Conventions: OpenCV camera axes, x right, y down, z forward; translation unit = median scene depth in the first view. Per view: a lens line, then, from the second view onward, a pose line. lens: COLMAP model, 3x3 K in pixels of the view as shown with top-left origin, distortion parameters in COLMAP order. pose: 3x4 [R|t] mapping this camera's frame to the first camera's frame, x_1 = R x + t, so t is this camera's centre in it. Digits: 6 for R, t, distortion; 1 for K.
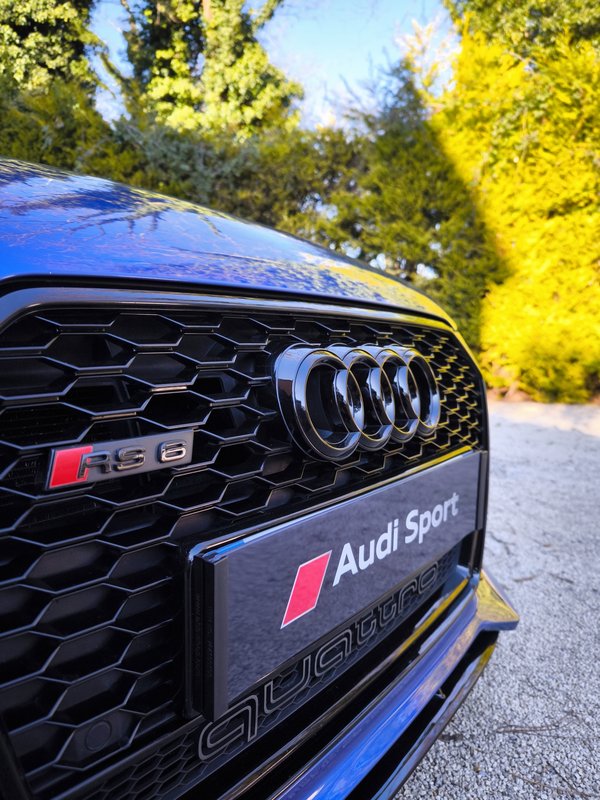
lens RADIAL K [[571.2, 0, 300.0], [0, 571.2, 400.0], [0, 0, 1]] dist [0.010298, -0.001834]
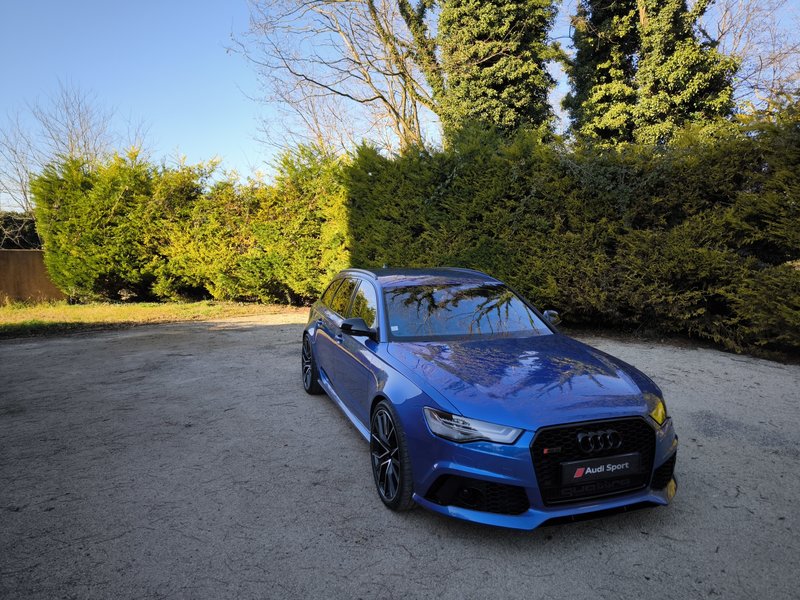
lens RADIAL K [[564.3, 0, 400.0], [0, 564.3, 300.0], [0, 0, 1]] dist [0.045684, -0.029311]
pose [[0.837102, 0.027875, -0.546336, 0.091900], [-0.036742, 0.999311, -0.005309, -0.078580], [0.545811, 0.024518, 0.837549, -0.287323]]
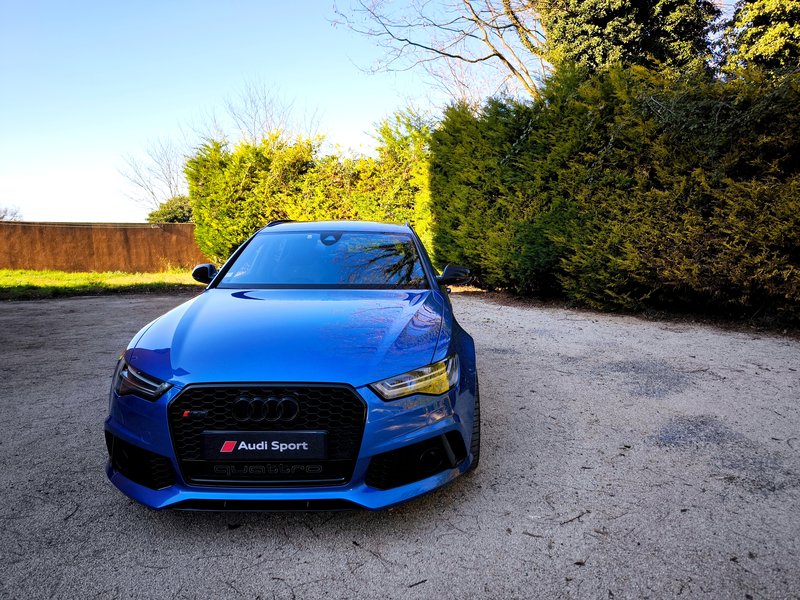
lens RADIAL K [[564.3, 0, 400.0], [0, 564.3, 300.0], [0, 0, 1]] dist [0.045684, -0.029311]
pose [[0.589743, 0.073861, -0.804207, 0.246657], [-0.070189, 0.996729, 0.040071, -0.064265], [0.804535, 0.032815, 0.592998, -0.039826]]
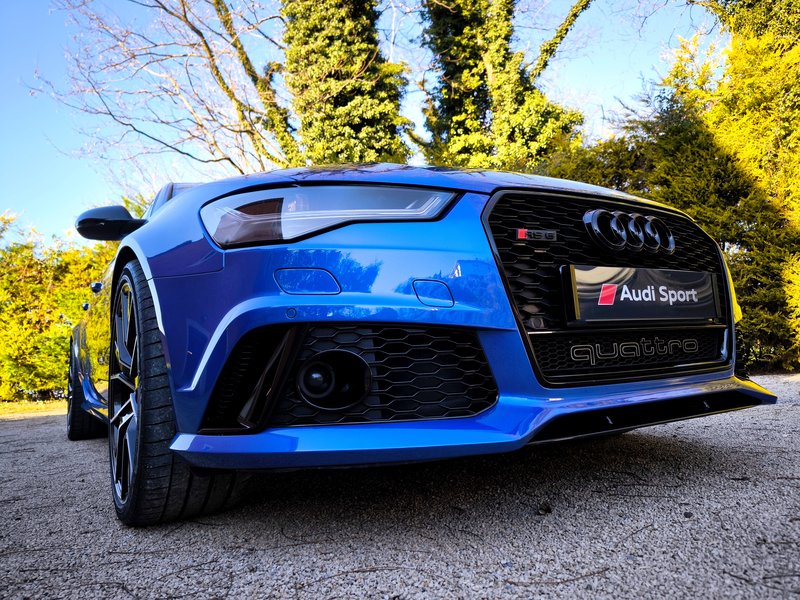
lens RADIAL K [[564.3, 0, 400.0], [0, 564.3, 300.0], [0, 0, 1]] dist [0.045684, -0.029311]
pose [[0.933343, -0.129714, -0.334731, -0.000452], [0.054160, 0.972644, -0.225899, 0.044683], [0.354876, 0.192712, 0.914836, -0.082209]]
